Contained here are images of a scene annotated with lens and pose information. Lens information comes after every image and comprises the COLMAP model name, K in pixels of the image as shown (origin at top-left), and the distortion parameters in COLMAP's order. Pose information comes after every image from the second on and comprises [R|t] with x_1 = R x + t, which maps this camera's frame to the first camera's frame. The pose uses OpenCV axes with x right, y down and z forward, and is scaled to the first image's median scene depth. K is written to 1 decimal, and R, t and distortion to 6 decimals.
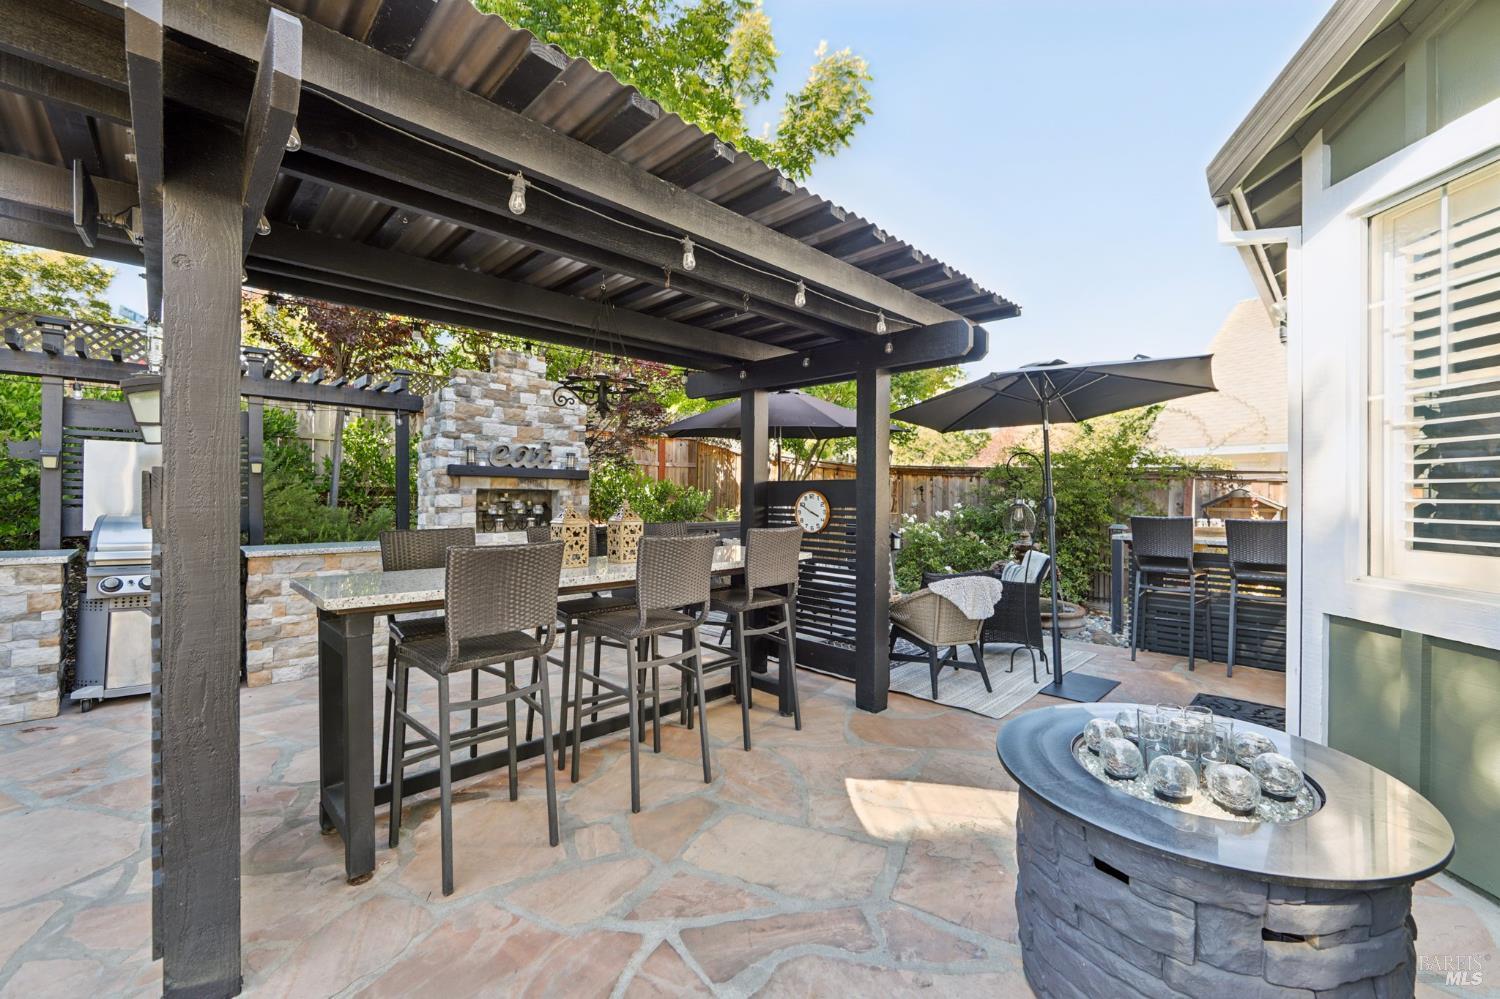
lens RADIAL K [[603.2, 0, 757.2], [0, 603.2, 493.0], [0, 0, 1]] dist [-0.013017, 0.003096]
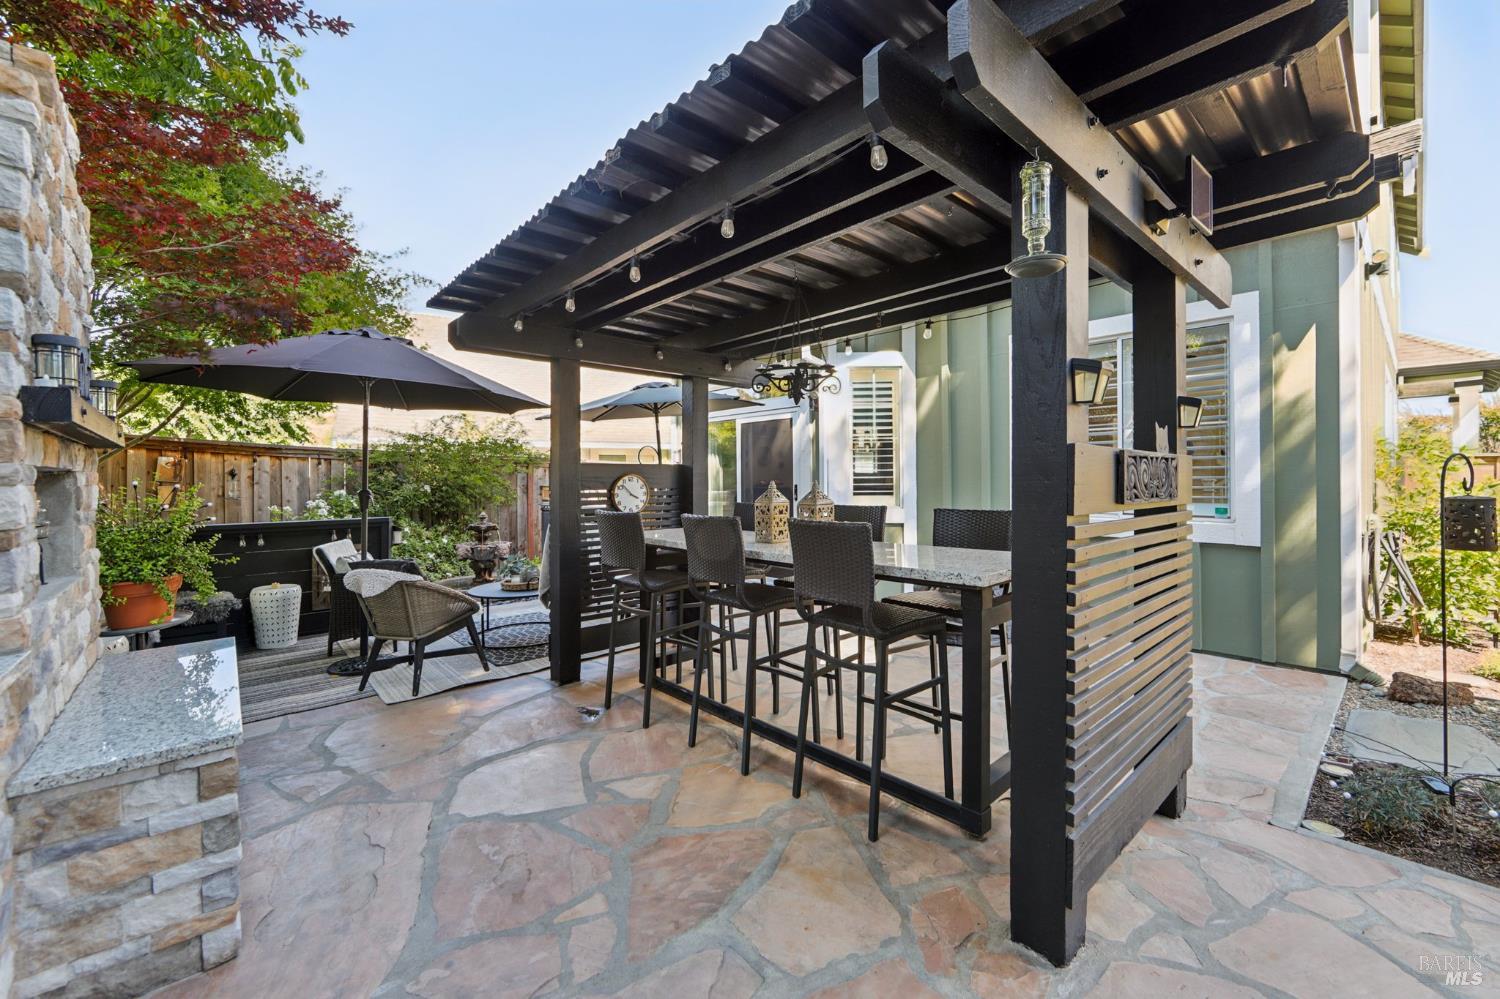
lens RADIAL K [[603.2, 0, 758.4], [0, 603.2, 483.0], [0, 0, 1]] dist [-0.013017, 0.003096]
pose [[0.046481, -0.013029, 0.998834, -0.852194], [0.007026, 0.999894, 0.012716, 0.000082], [-0.998894, 0.006427, 0.046567, 0.667581]]
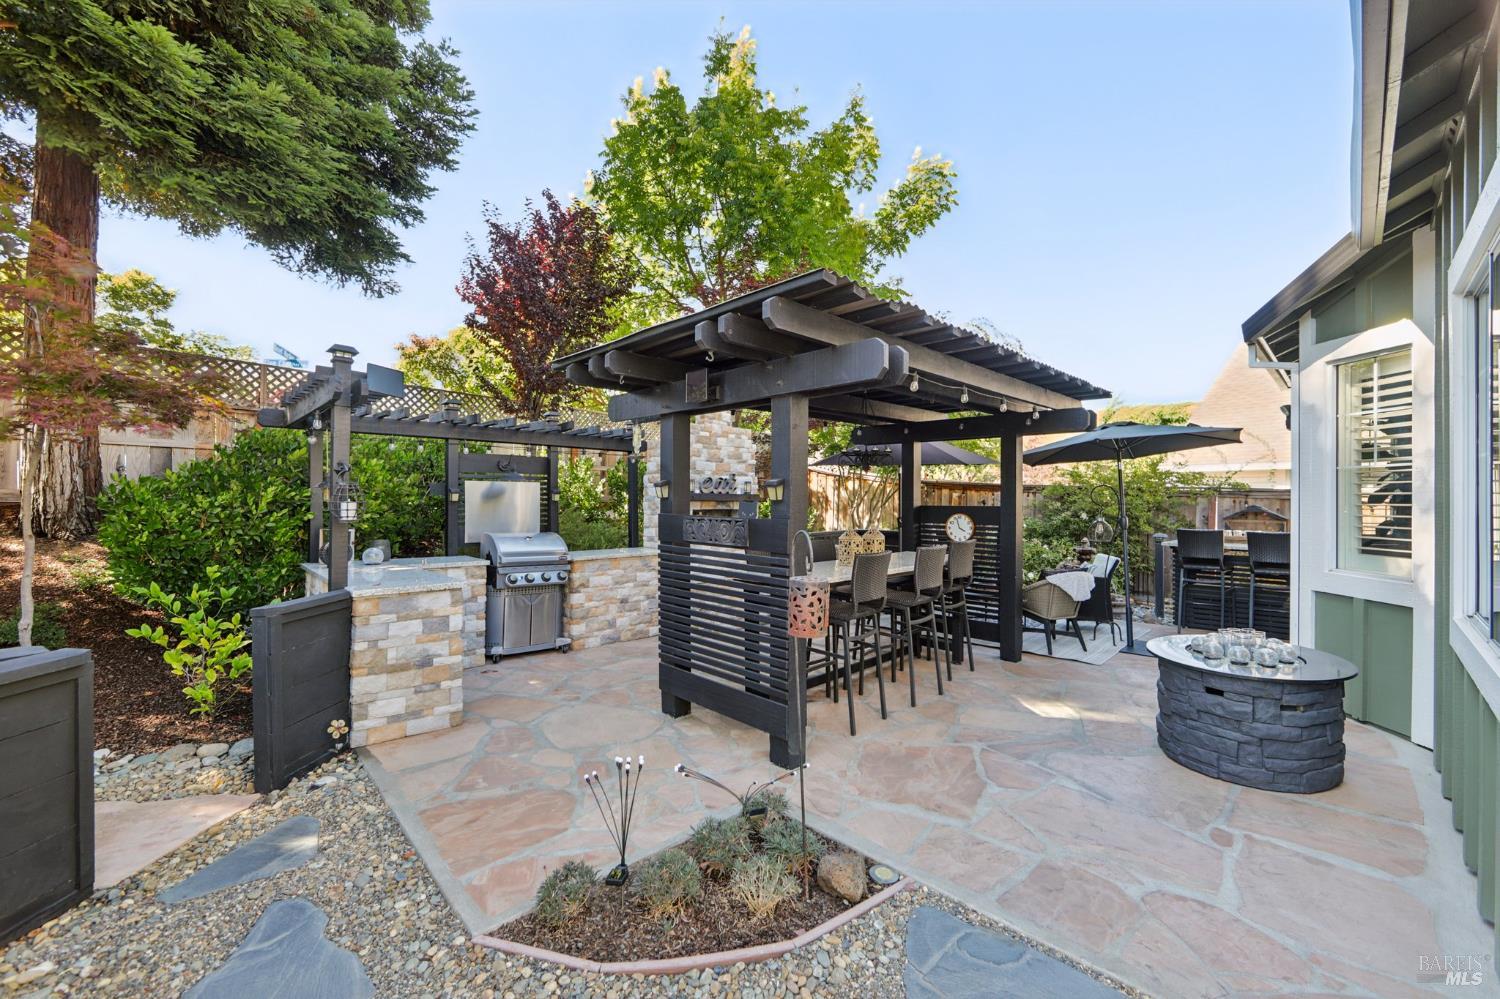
lens RADIAL K [[603.2, 0, 753.5], [0, 603.2, 498.1], [0, 0, 1]] dist [-0.013017, 0.003096]
pose [[0.999966, -0.003728, -0.007403, -0.356698], [0.003755, 0.999986, 0.003639, -0.042832], [0.007389, -0.003667, 0.999966, -0.404603]]
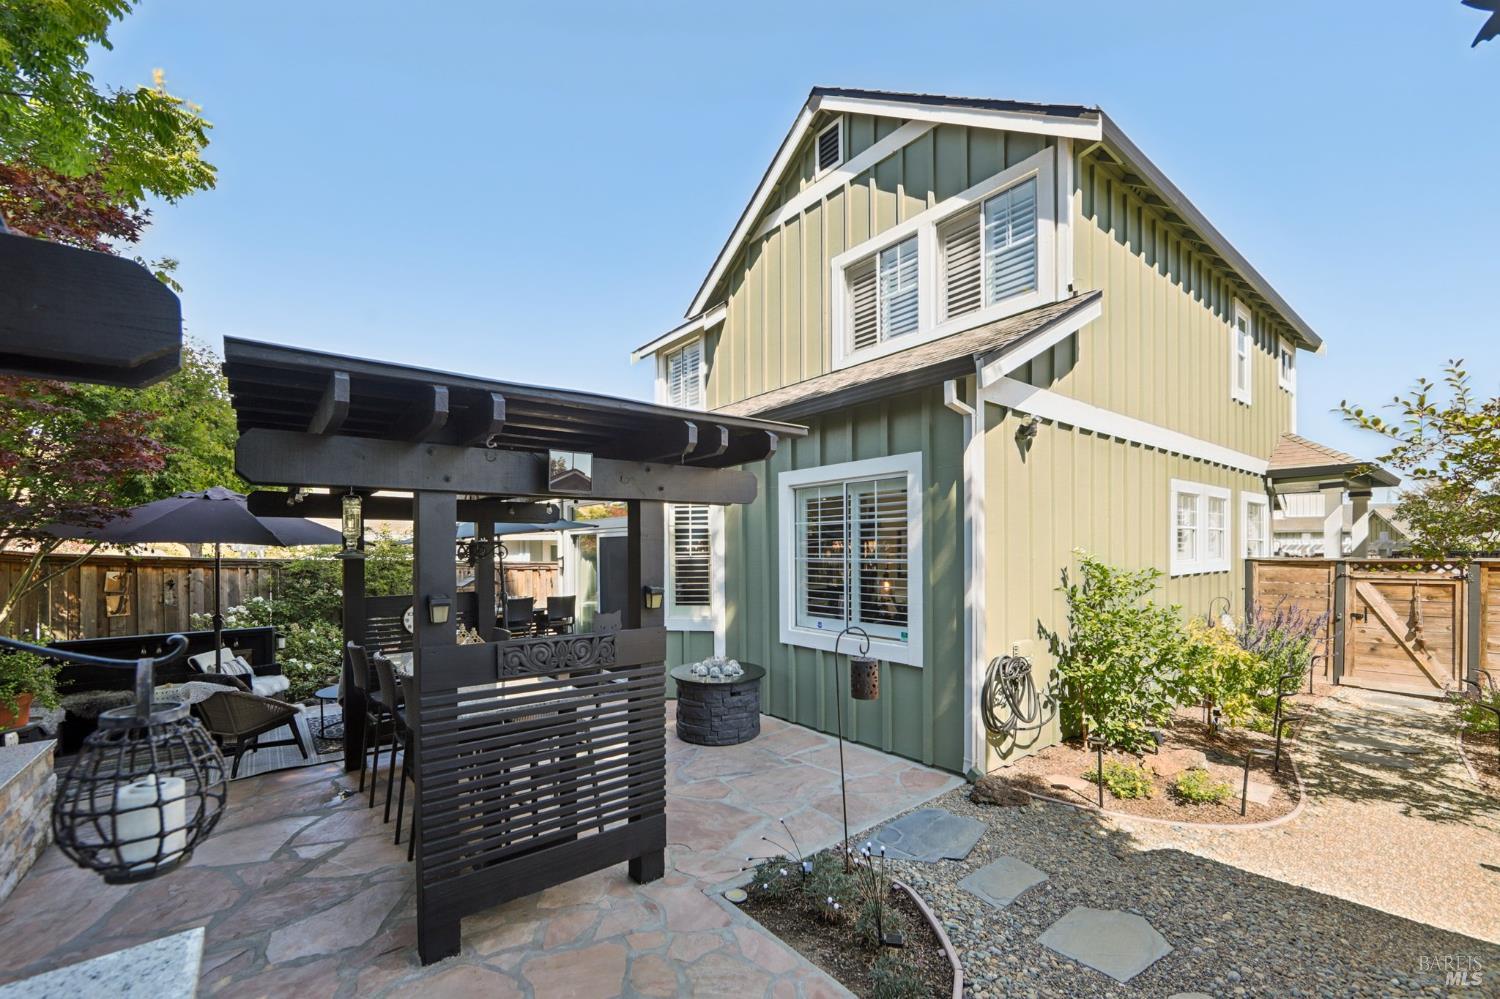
lens RADIAL K [[603.2, 0, 752.4], [0, 603.2, 557.8], [0, 0, 1]] dist [-0.013017, 0.003096]
pose [[0.101575, -0.022760, 0.994567, -1.019414], [0.009784, 0.999713, 0.021879, -0.110792], [-0.994780, 0.007509, 0.101768, 0.142400]]
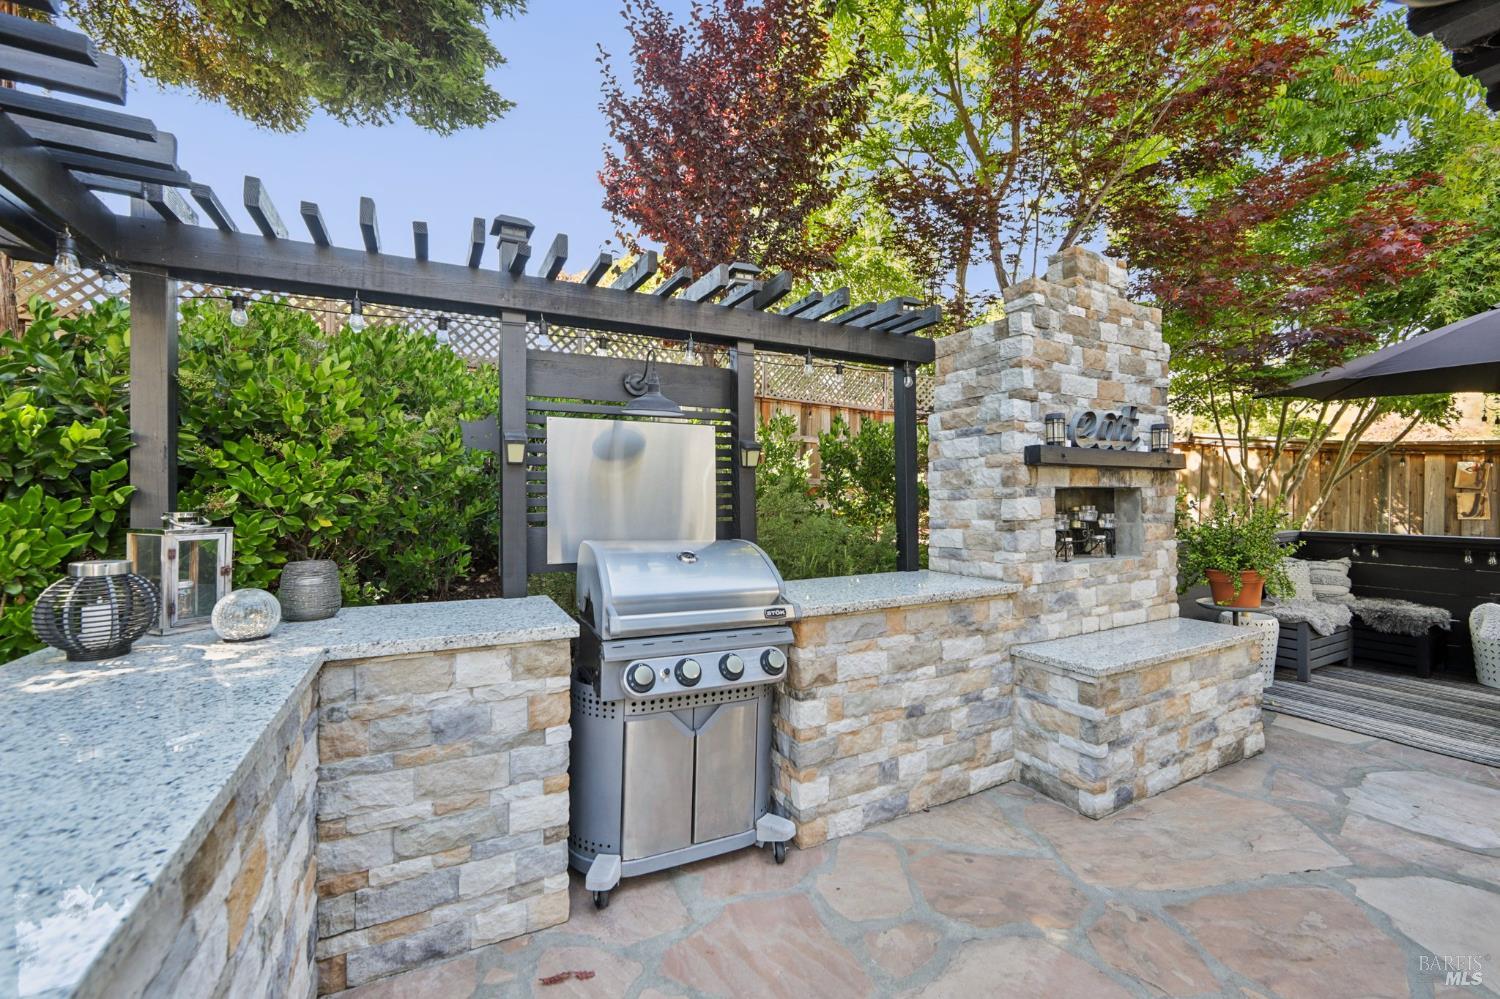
lens RADIAL K [[603.2, 0, 750.4], [0, 603.2, 492.2], [0, 0, 1]] dist [-0.013017, 0.003096]
pose [[0.955764, -0.012517, -0.293867, -0.645403], [0.013199, 0.999913, 0.000339, -0.007386], [0.293837, -0.004203, 0.955846, 0.402962]]
